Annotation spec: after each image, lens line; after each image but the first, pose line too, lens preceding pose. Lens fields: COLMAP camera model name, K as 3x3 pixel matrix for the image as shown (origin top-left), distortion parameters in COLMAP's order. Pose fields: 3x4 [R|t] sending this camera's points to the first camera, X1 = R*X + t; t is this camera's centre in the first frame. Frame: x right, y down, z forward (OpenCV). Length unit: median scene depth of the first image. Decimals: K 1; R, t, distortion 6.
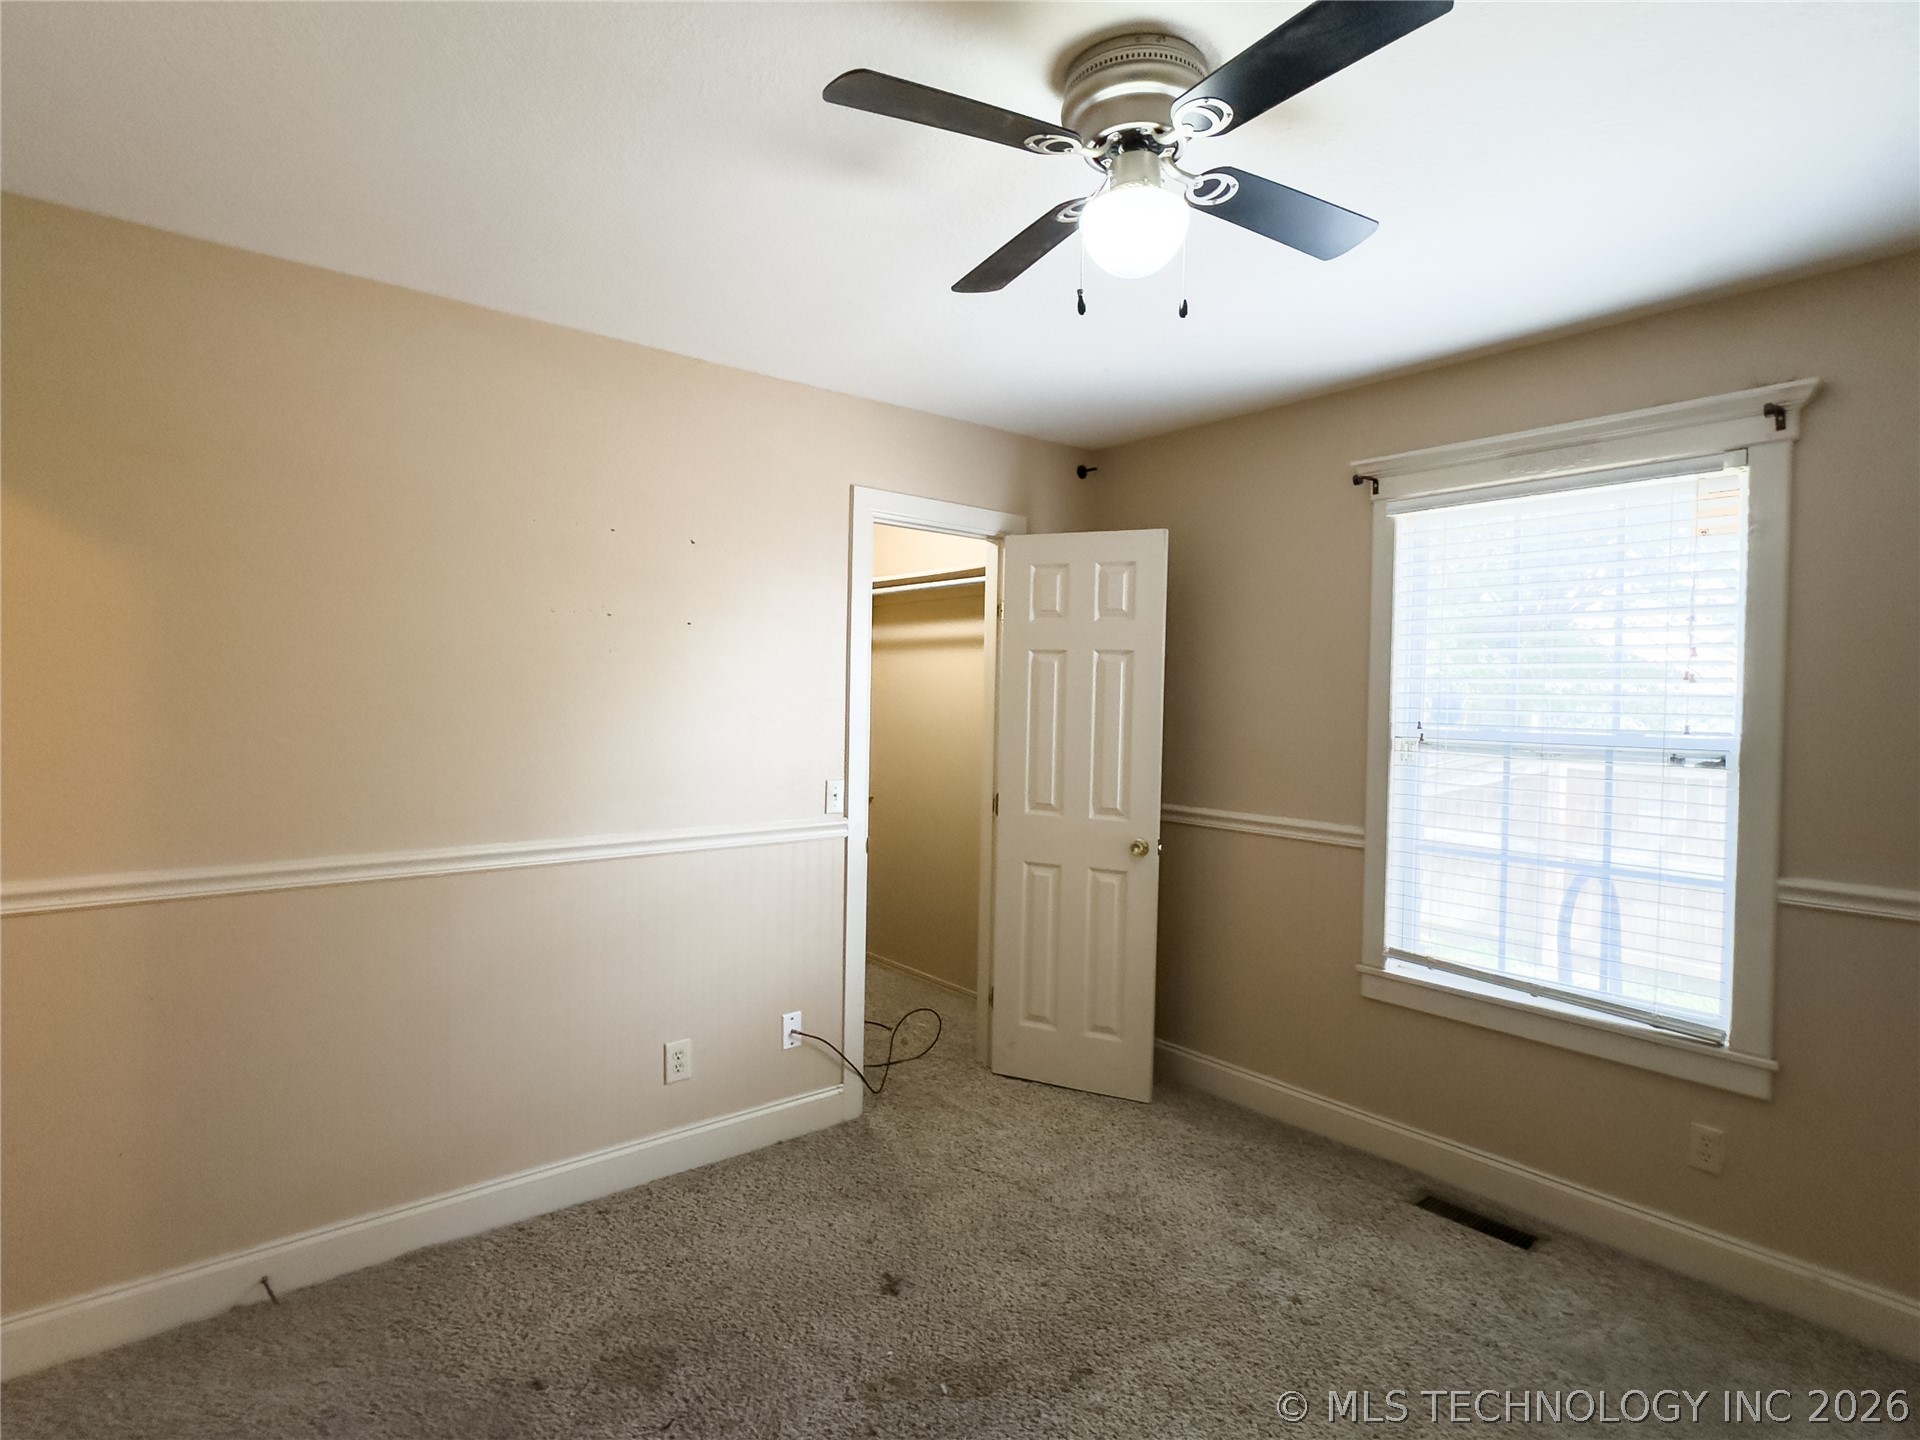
lens RADIAL K [[999.8, 0, 955.9], [0, 999.8, 717.9], [0, 0, 1]] dist [0.000323, -0.000914]
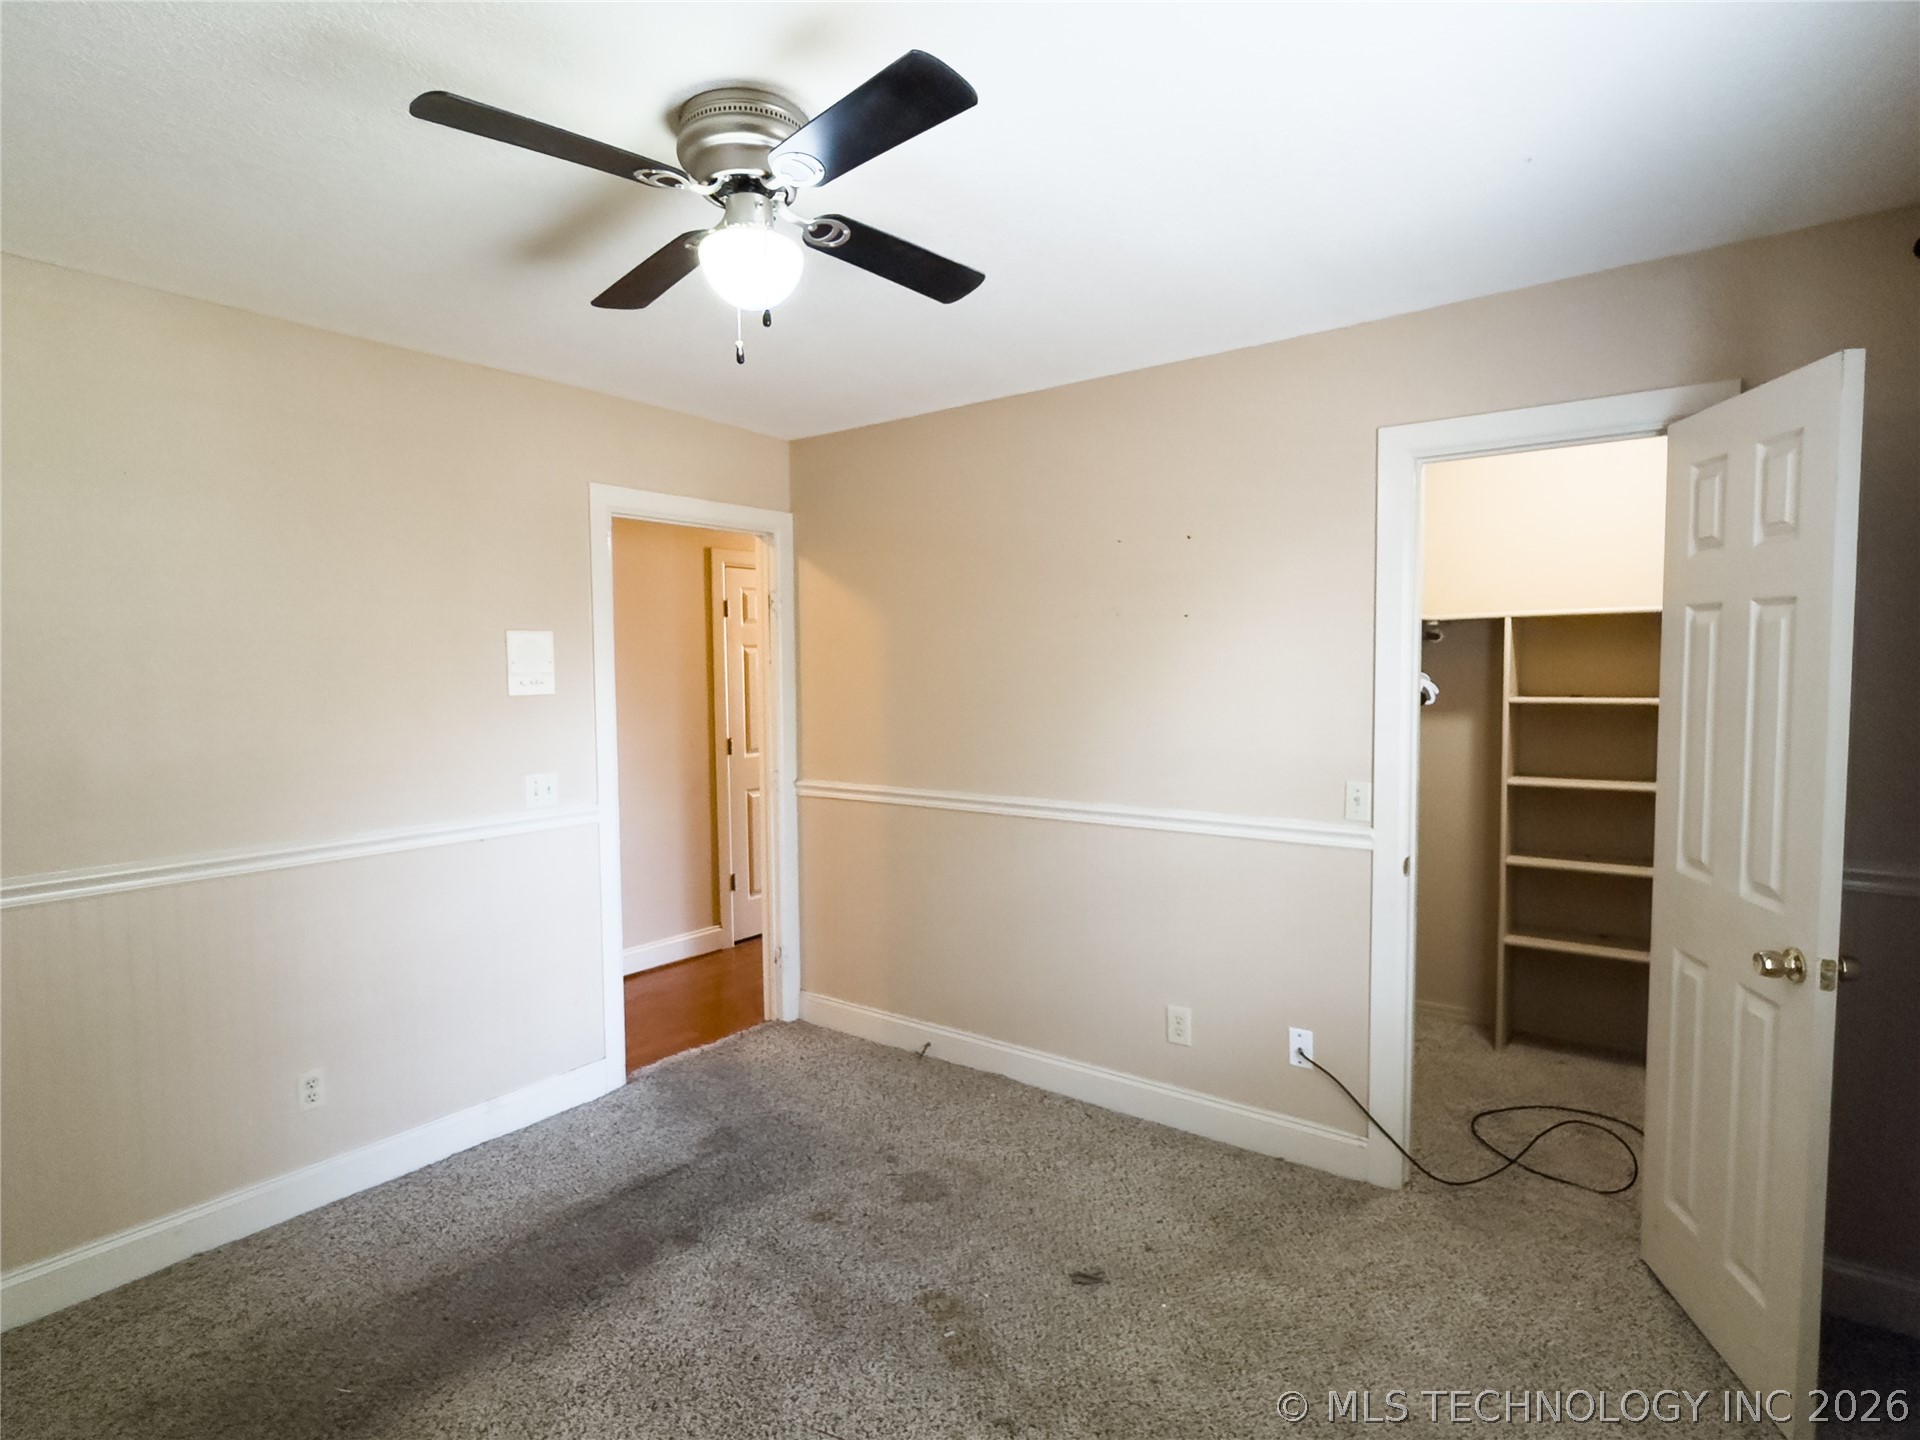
lens RADIAL K [[999.8, 0, 955.9], [0, 999.8, 717.9], [0, 0, 1]] dist [0.000323, -0.000914]
pose [[0.232354, 0.034226, -0.972029, 0.692475], [-0.004917, 0.999409, 0.034015, -0.021592], [0.972619, -0.003124, 0.232385, 0.515872]]
